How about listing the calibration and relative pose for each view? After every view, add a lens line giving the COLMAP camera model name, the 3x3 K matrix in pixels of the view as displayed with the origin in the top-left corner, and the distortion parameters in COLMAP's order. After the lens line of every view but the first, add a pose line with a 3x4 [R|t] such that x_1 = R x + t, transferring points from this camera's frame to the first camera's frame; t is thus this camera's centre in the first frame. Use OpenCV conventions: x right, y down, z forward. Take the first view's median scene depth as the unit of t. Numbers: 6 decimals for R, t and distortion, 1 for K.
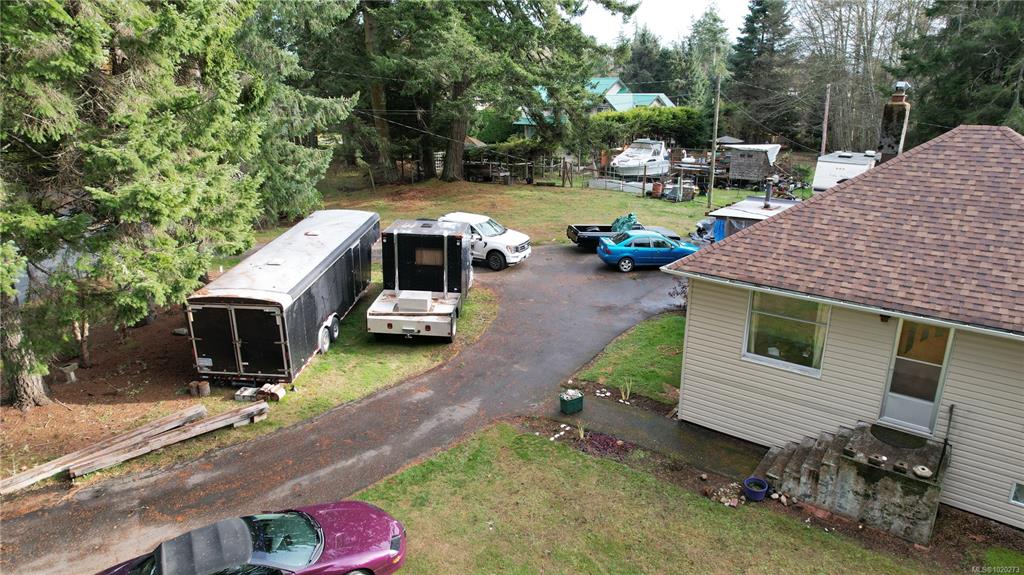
lens RADIAL K [[651.0, 0, 519.0], [0, 651.0, 292.2], [0, 0, 1]] dist [-0.082822, 0.077204]
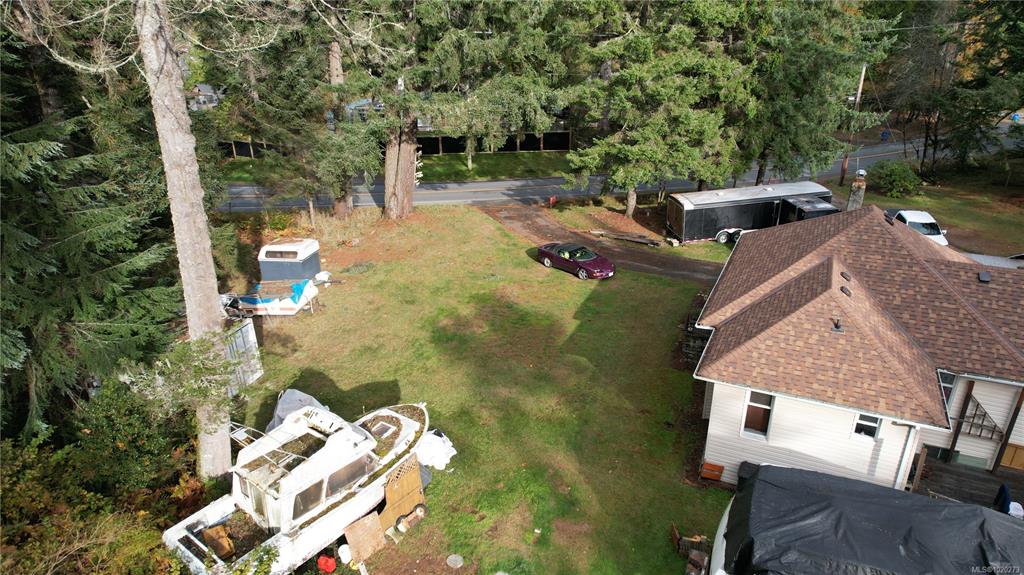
lens RADIAL K [[651.0, 0, 519.0], [0, 651.0, 292.2], [0, 0, 1]] dist [-0.082822, 0.077204]
pose [[0.216893, 0.383856, -0.897559, 1.676429], [-0.287228, 0.903840, 0.317134, -0.265794], [0.932983, 0.189020, 0.306291, -0.209902]]
